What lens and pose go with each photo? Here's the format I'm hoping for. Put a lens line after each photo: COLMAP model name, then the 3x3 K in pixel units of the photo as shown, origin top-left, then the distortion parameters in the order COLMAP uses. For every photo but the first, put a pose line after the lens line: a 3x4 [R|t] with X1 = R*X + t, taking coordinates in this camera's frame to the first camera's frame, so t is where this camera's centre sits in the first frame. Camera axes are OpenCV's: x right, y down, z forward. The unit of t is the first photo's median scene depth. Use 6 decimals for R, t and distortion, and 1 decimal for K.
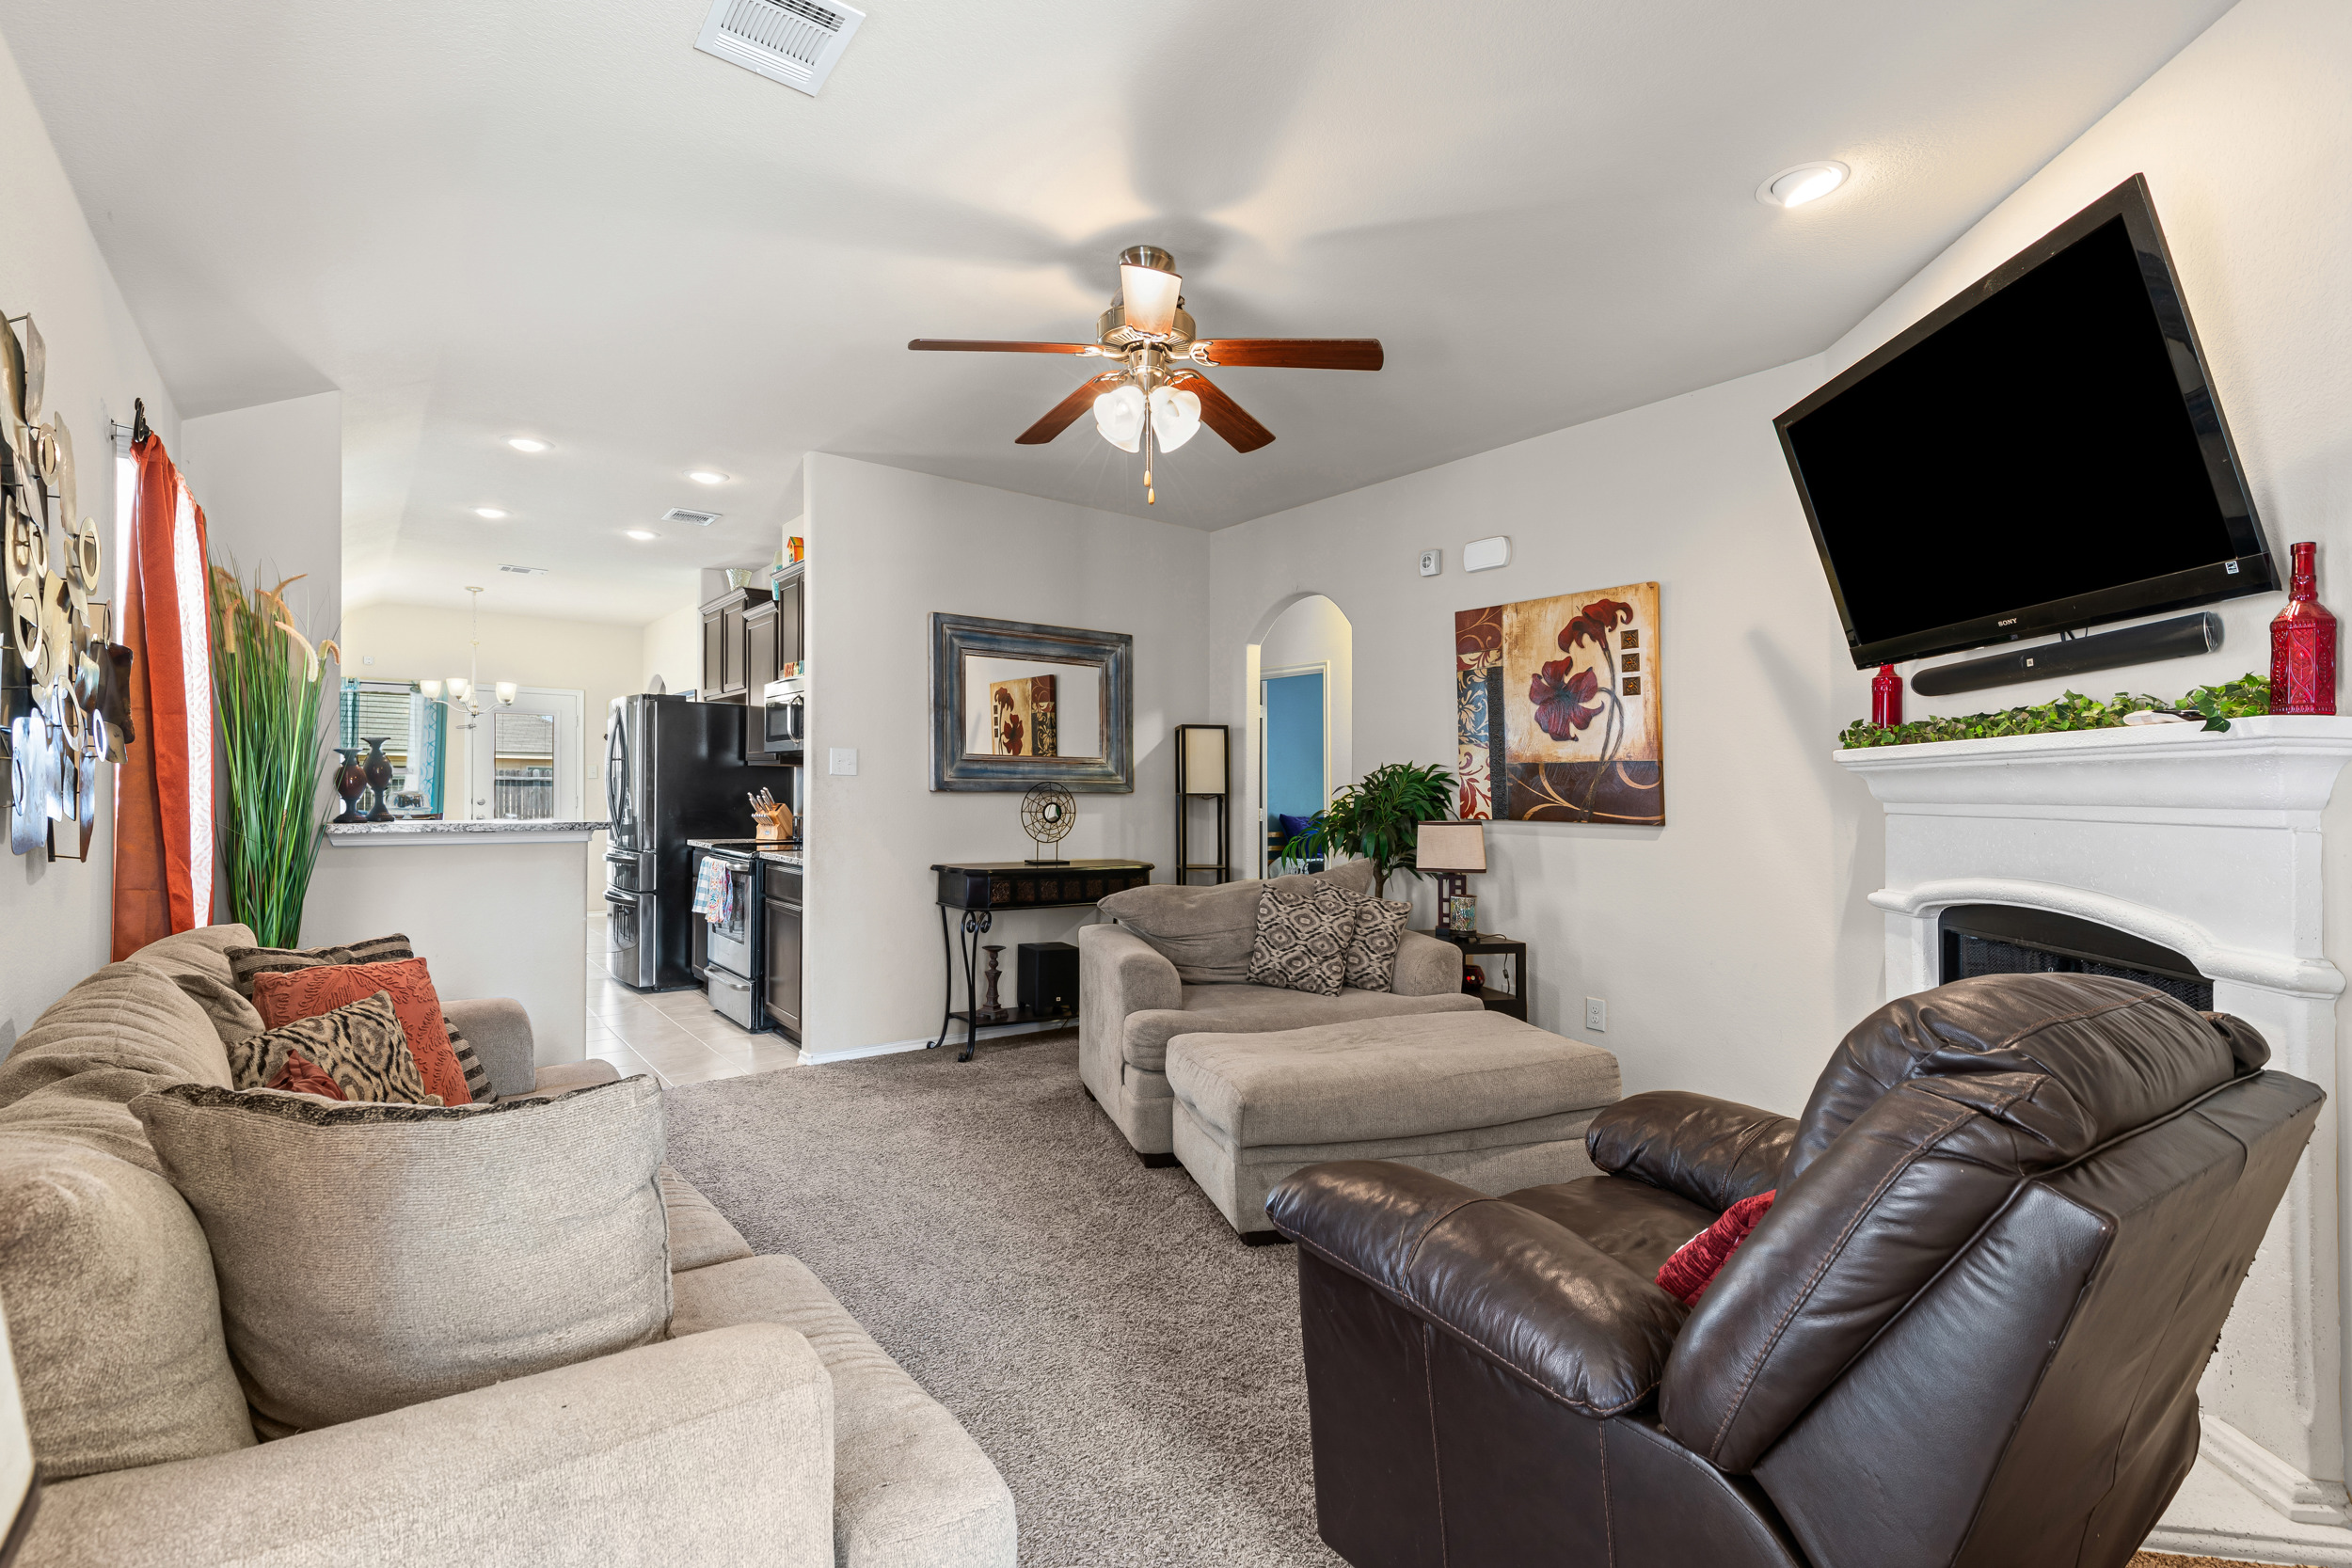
lens RADIAL K [[1076.9, 0, 1170.9], [0, 1076.9, 790.6], [0, 0, 1]] dist [0.007448, -0.000793]
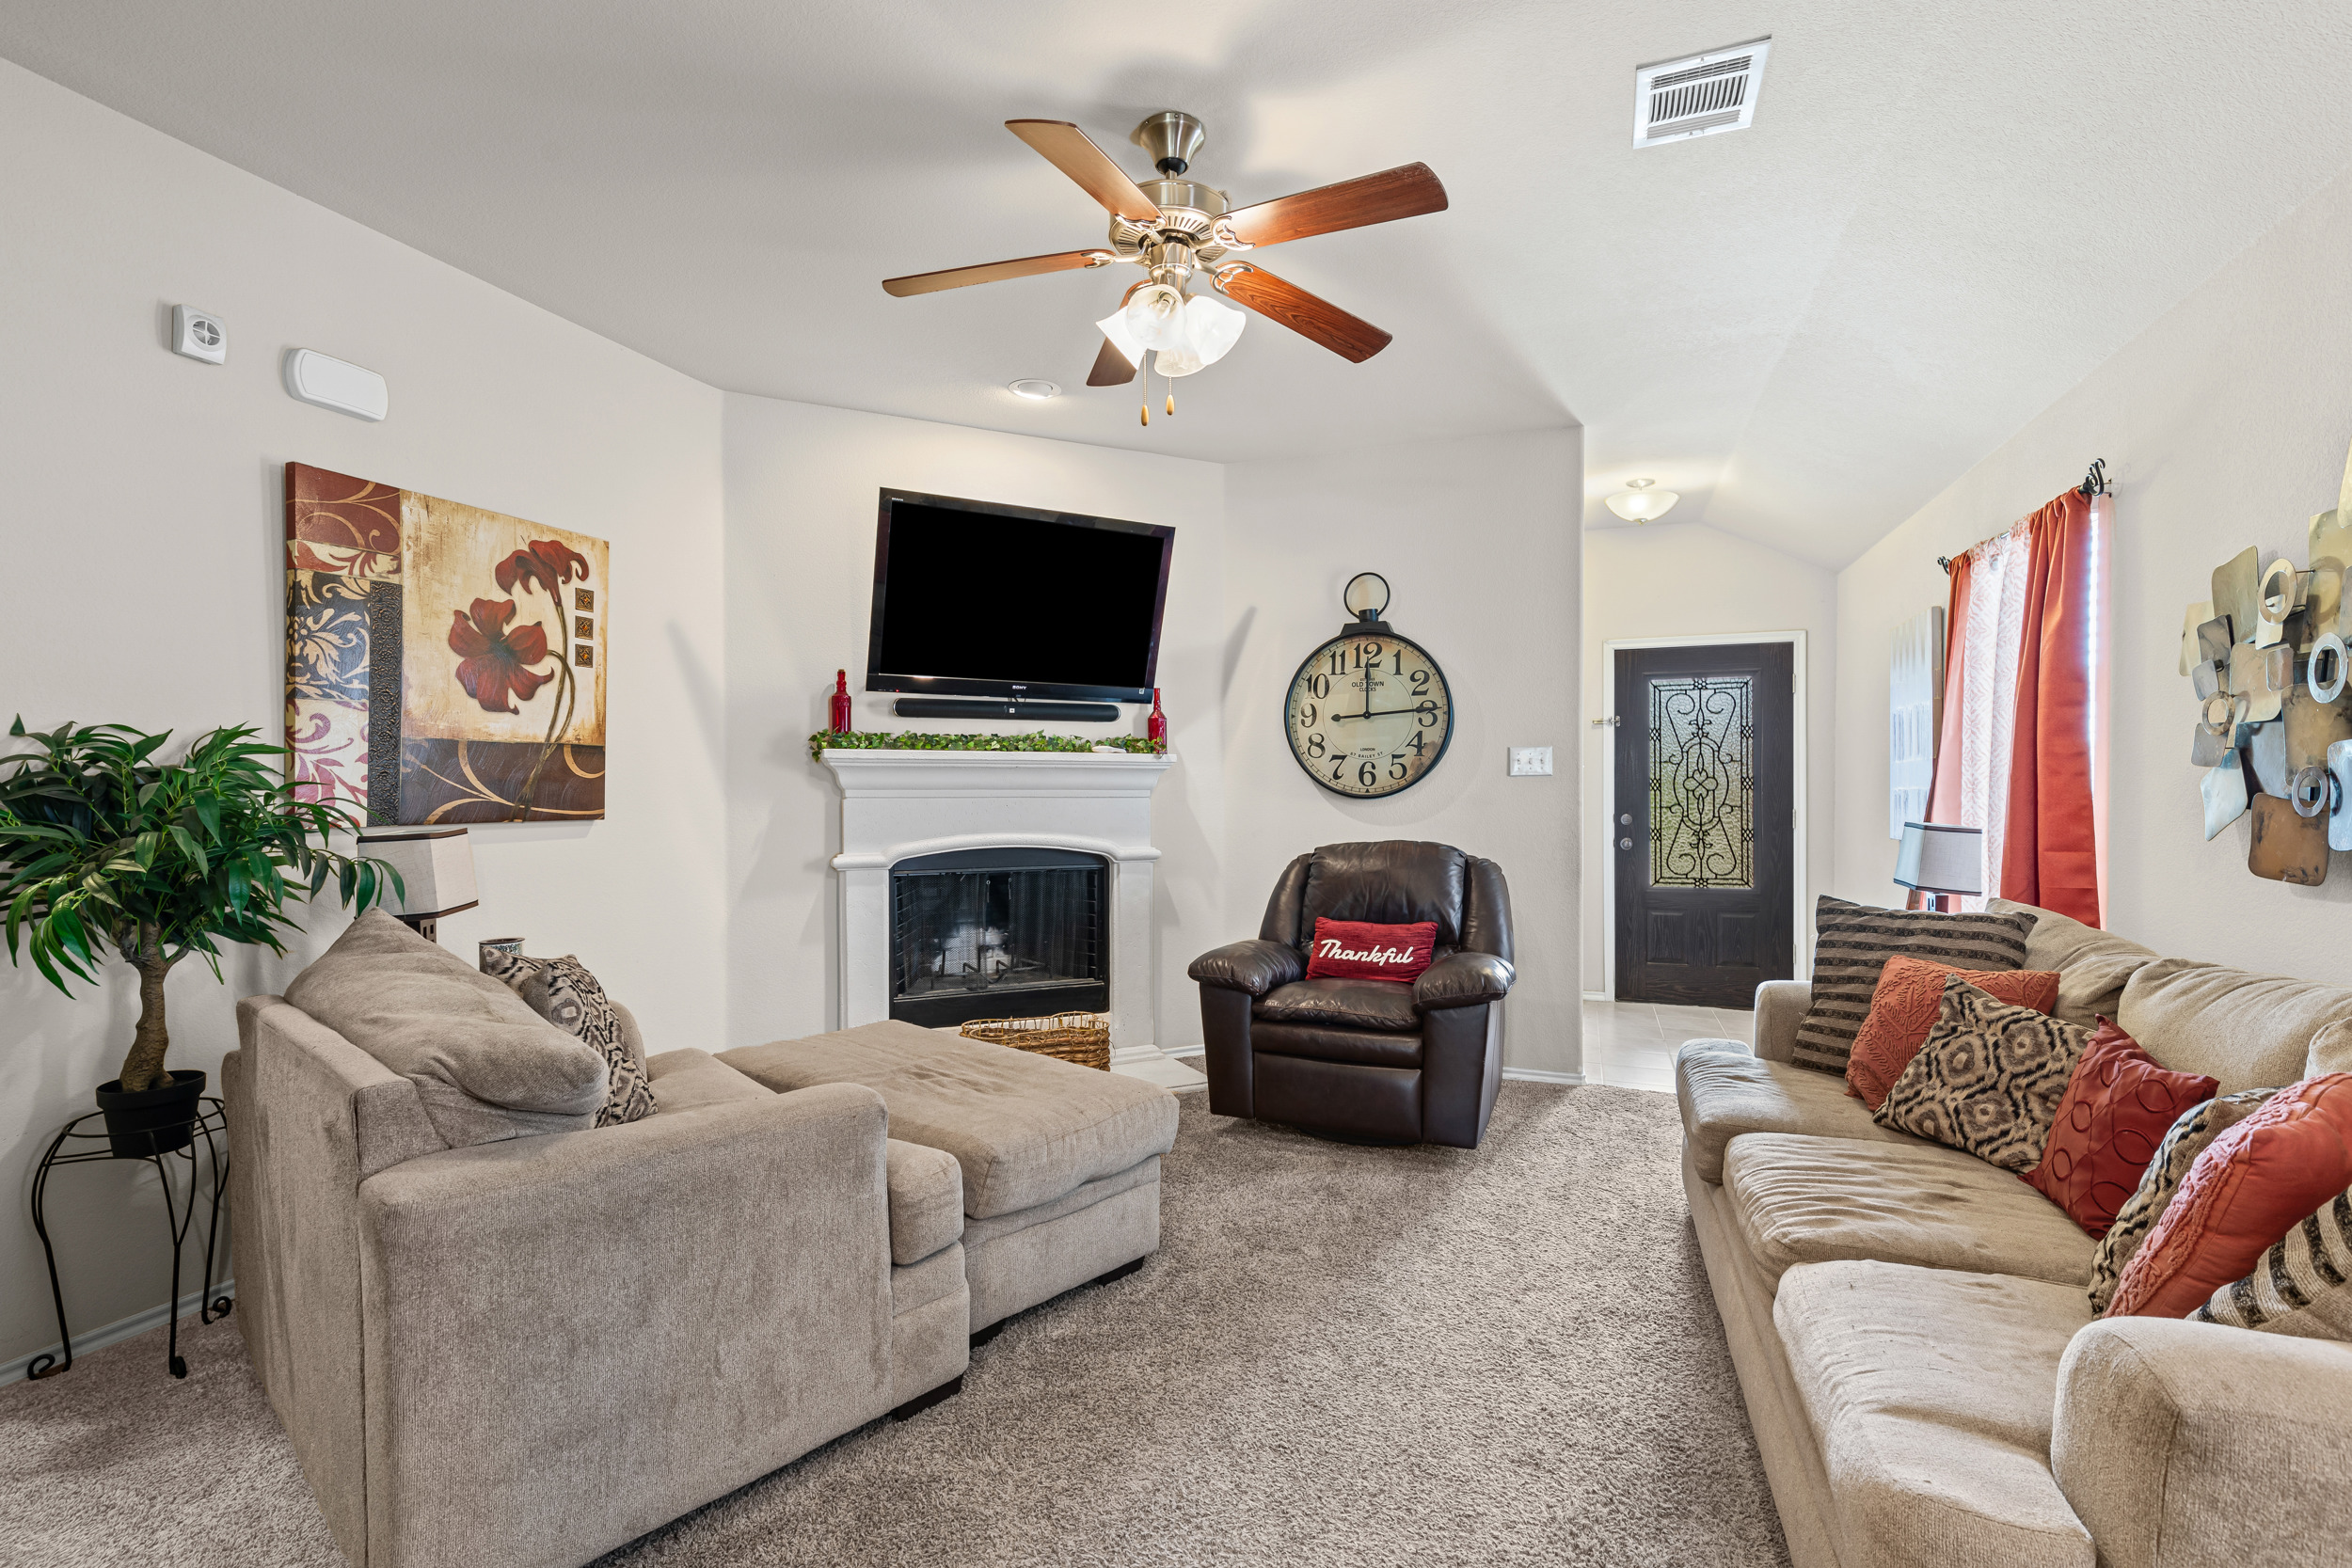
lens RADIAL K [[1076.9, 0, 1183.6], [0, 1076.9, 785.1], [0, 0, 1]] dist [0.007448, -0.000793]
pose [[-0.538535, -0.007904, 0.842566, -0.506637], [-0.005508, 0.999968, 0.005860, -0.003318], [-0.842585, -0.001485, -0.538561, 1.002996]]
